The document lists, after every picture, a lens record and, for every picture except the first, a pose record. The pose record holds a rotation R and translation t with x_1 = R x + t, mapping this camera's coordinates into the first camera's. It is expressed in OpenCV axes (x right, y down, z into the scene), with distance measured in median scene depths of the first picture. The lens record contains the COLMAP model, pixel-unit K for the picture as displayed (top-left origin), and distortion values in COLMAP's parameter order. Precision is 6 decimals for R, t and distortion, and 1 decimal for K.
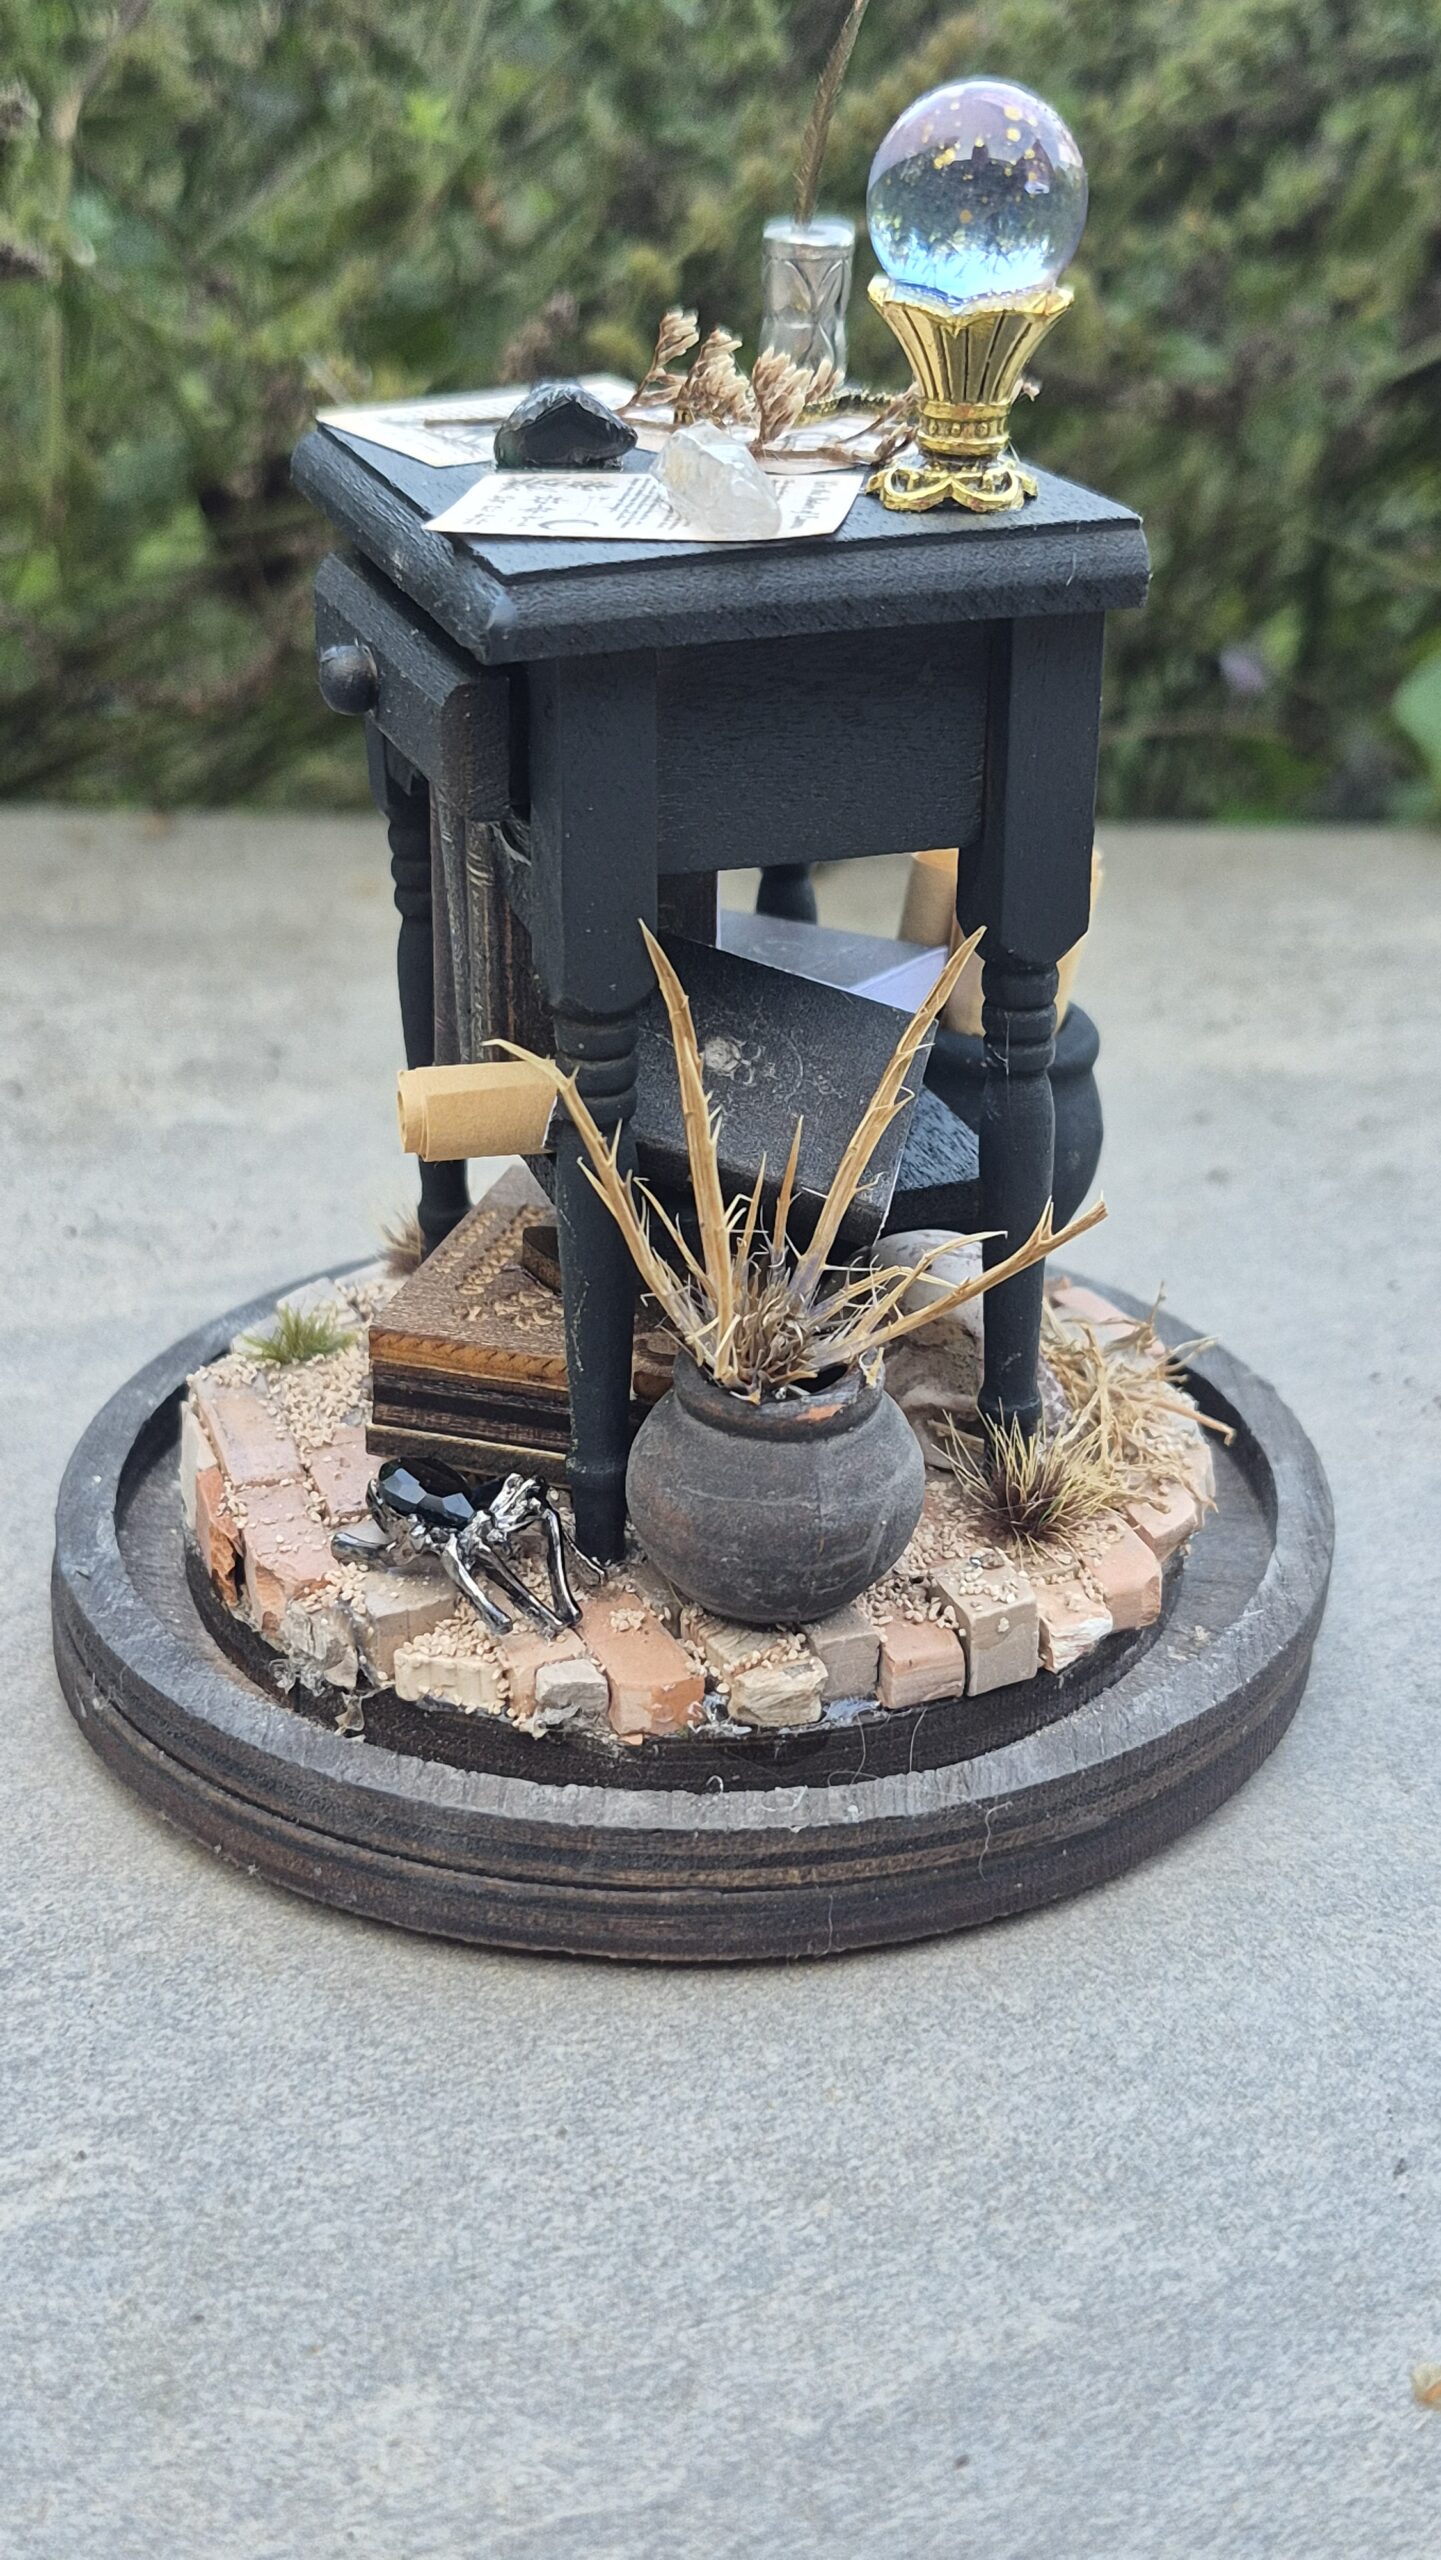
lens RADIAL K [[3249.7, 0, 728.1], [0, 3249.7, 1304.8], [0, 0, 1]] dist [0.050652, 0.000000]
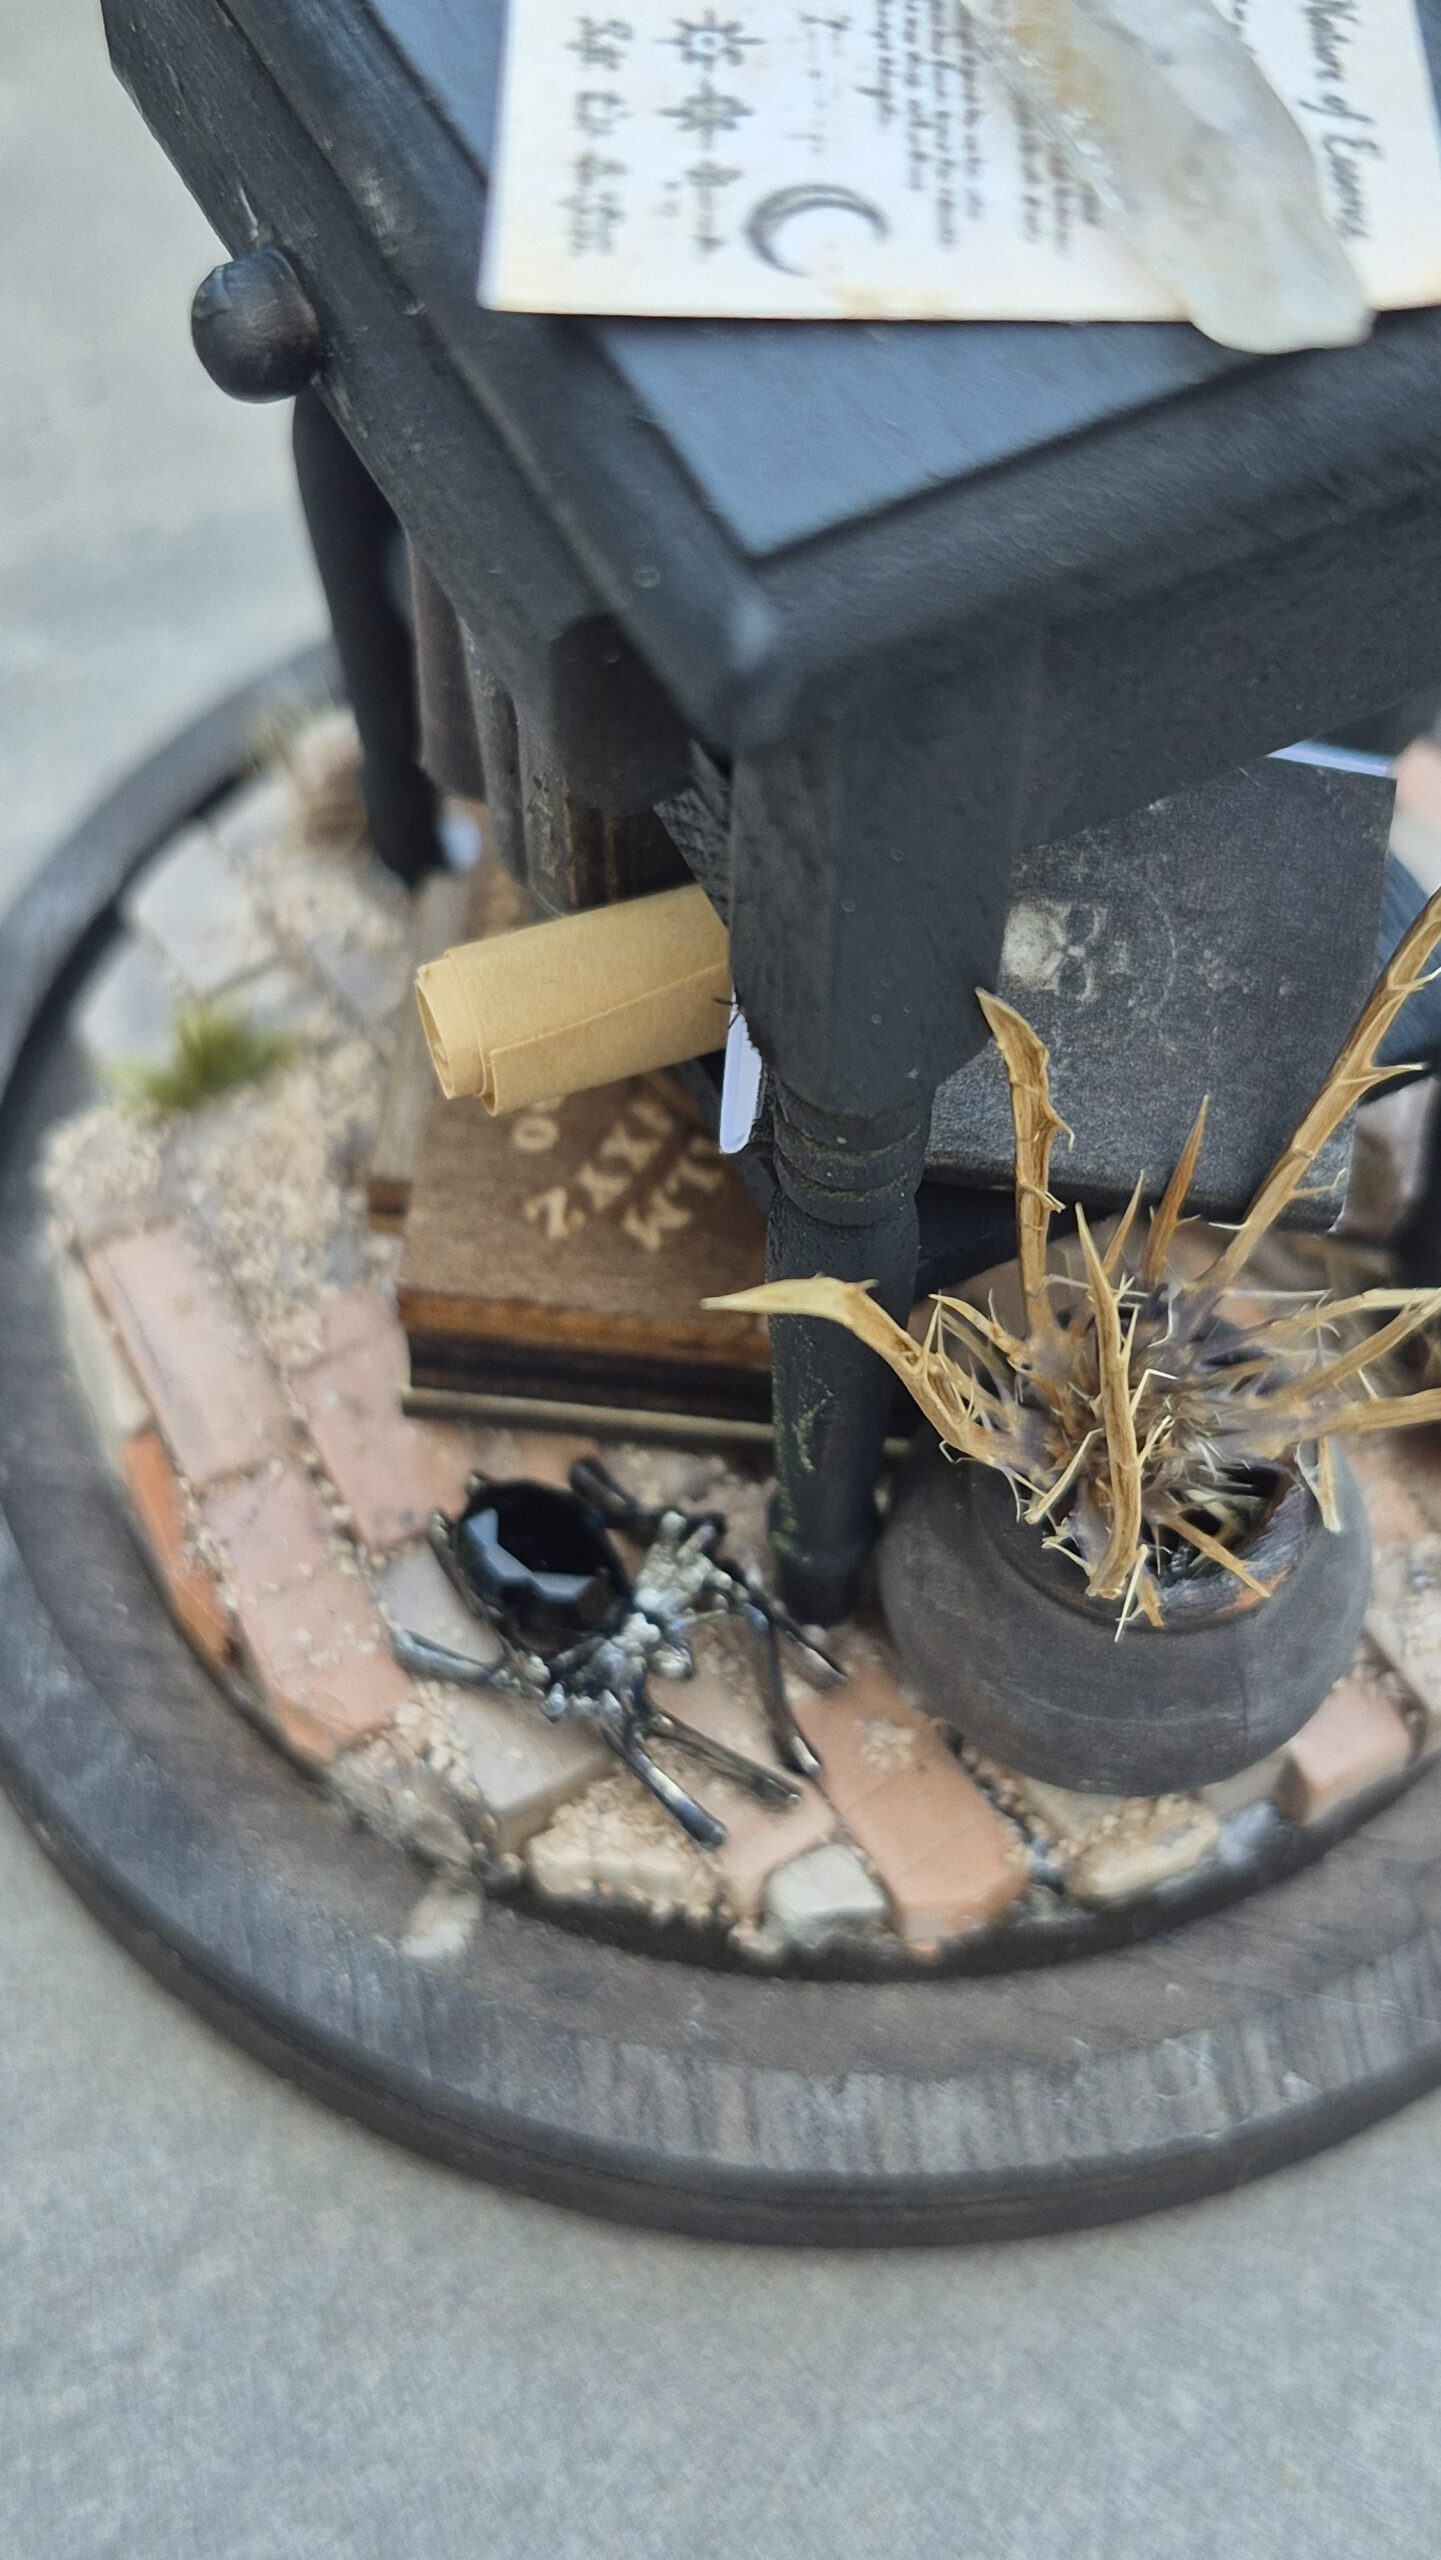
lens RADIAL K [[3249.7, 0, 711.5], [0, 3249.7, 1286.7], [0, 0, 1]] dist [0.050652, 0.000000]
pose [[0.990357, -0.117803, 0.072912, -0.110182], [0.059066, 0.835085, 0.546941, -0.357973], [-0.125319, -0.537360, 0.833990, 0.571126]]
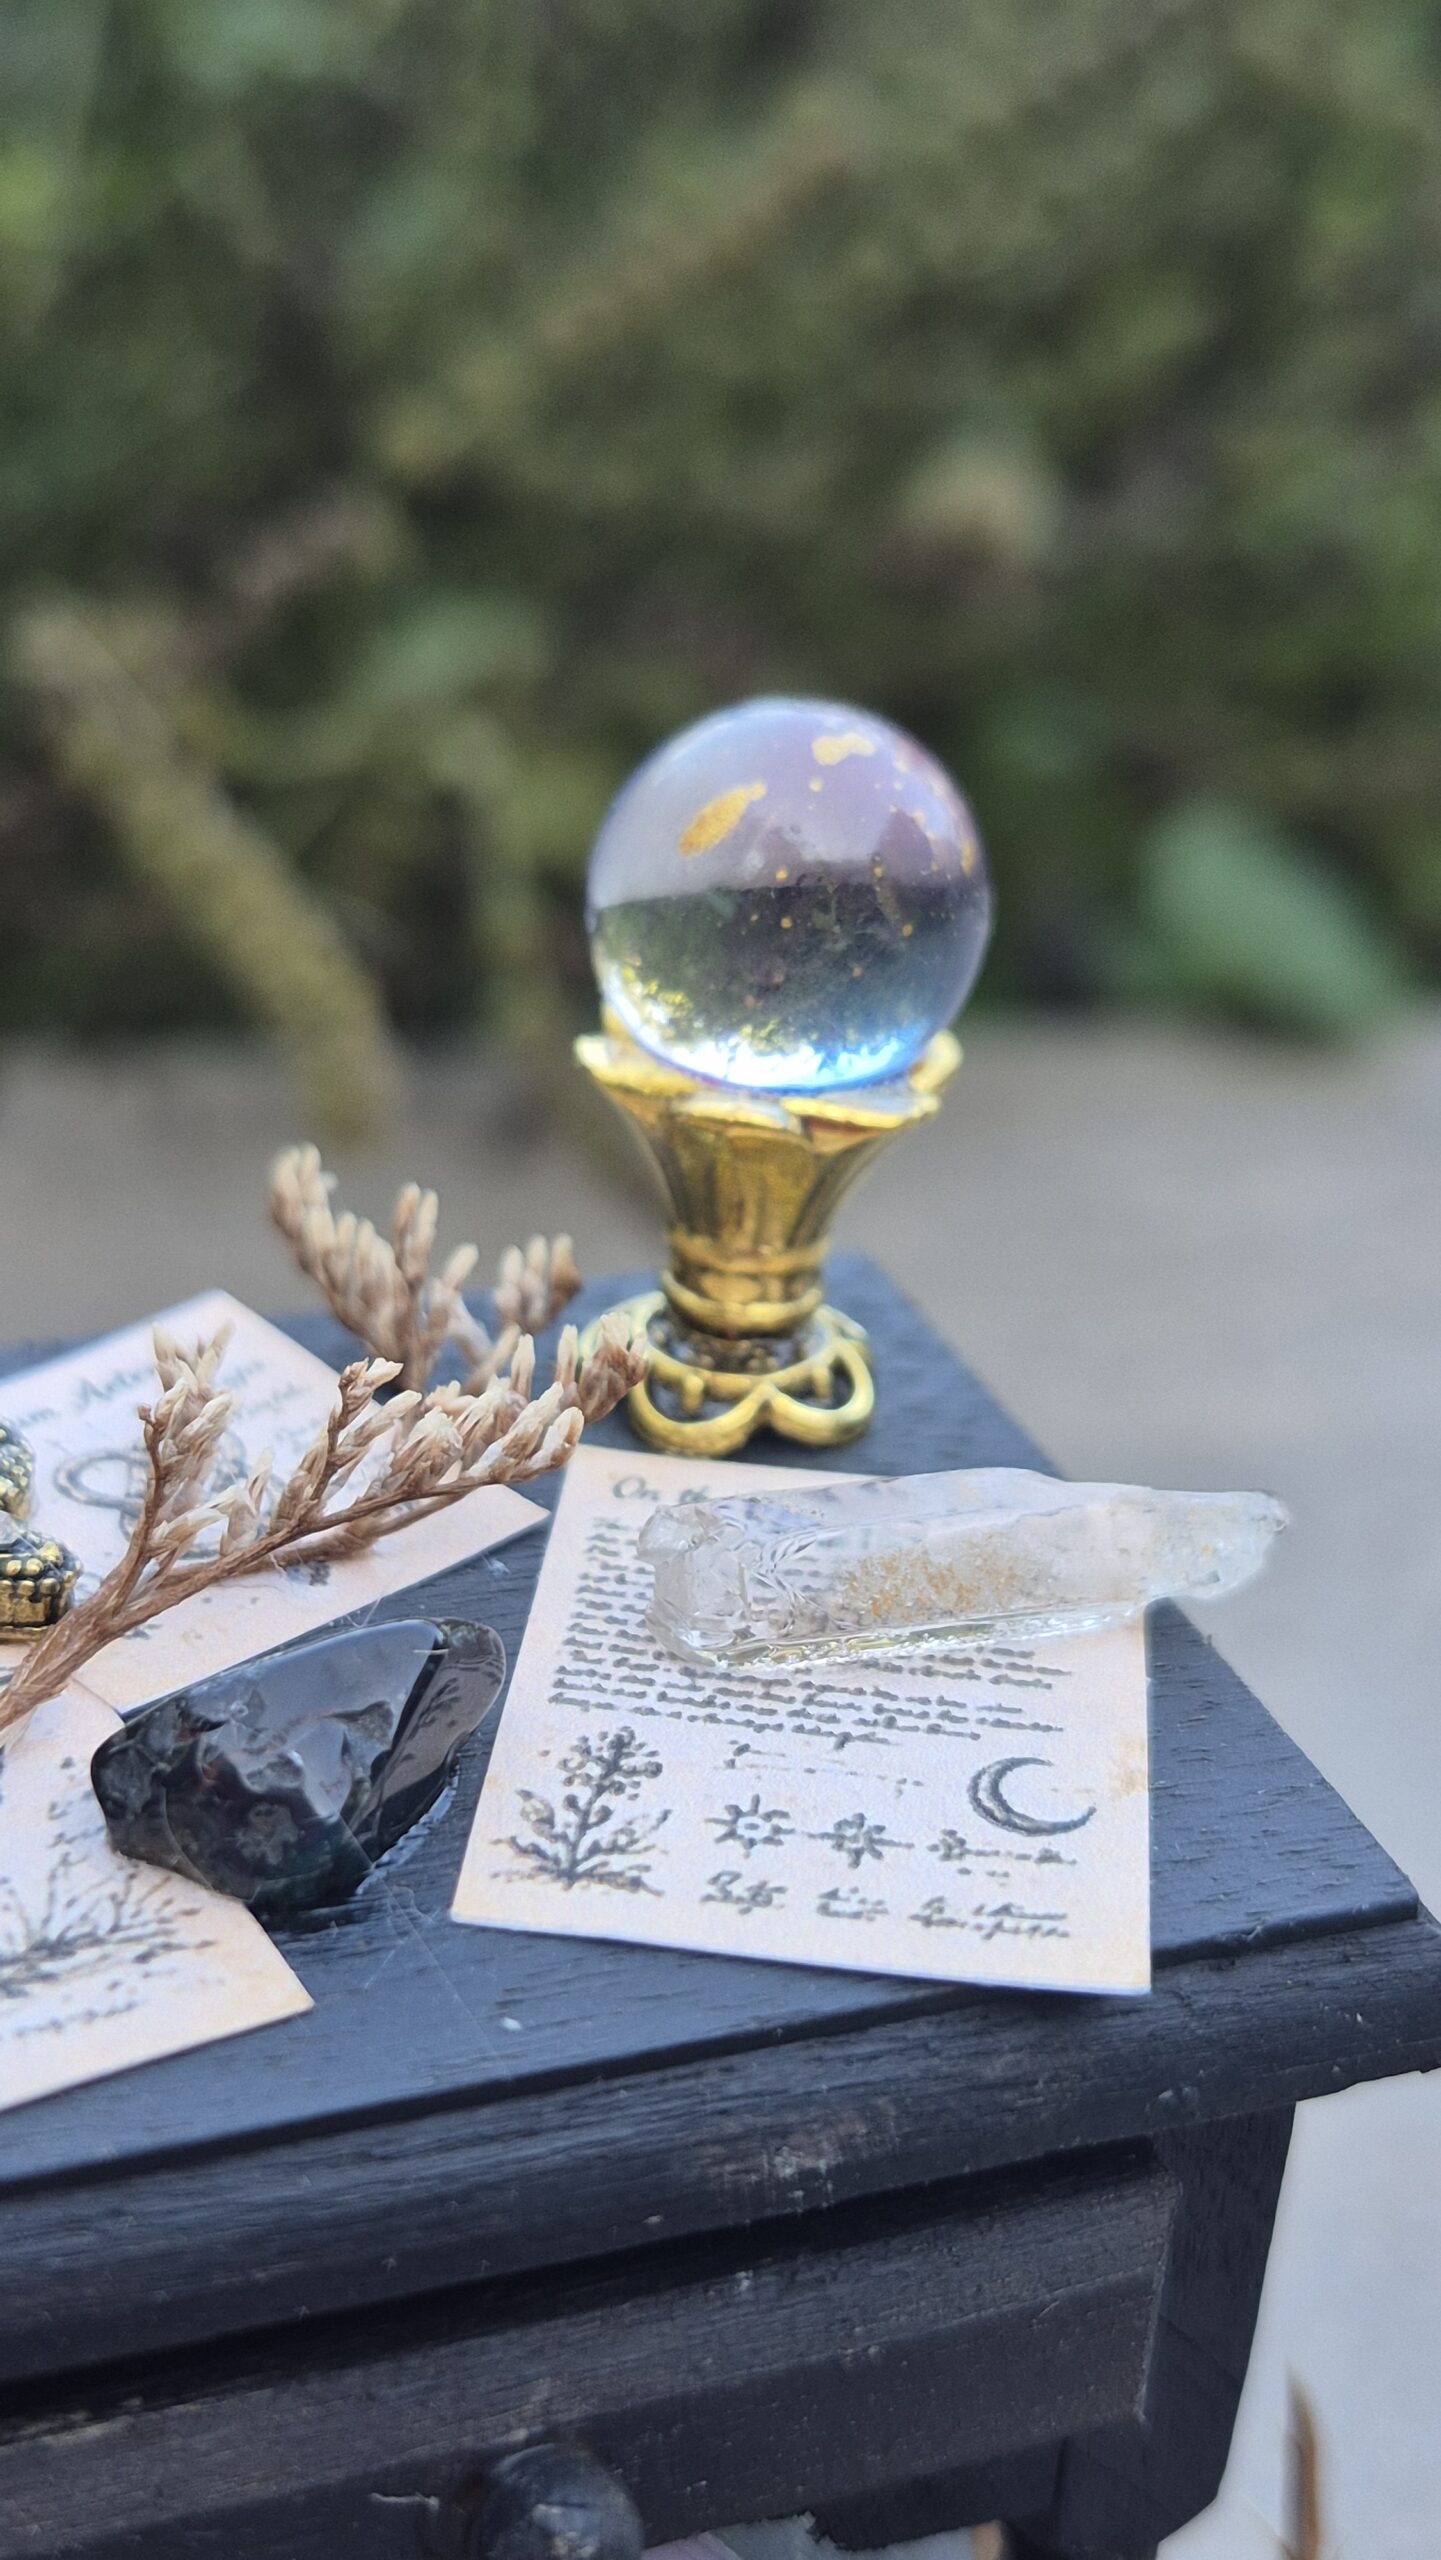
lens RADIAL K [[3249.7, 0, 703.0], [0, 3249.7, 1254.3], [0, 0, 1]] dist [0.050652, 0.000000]
pose [[-0.038084, -0.449892, 0.892270, -0.431185], [0.353568, 0.829090, 0.433127, -0.523241], [-0.934633, 0.331973, 0.127493, 0.961543]]
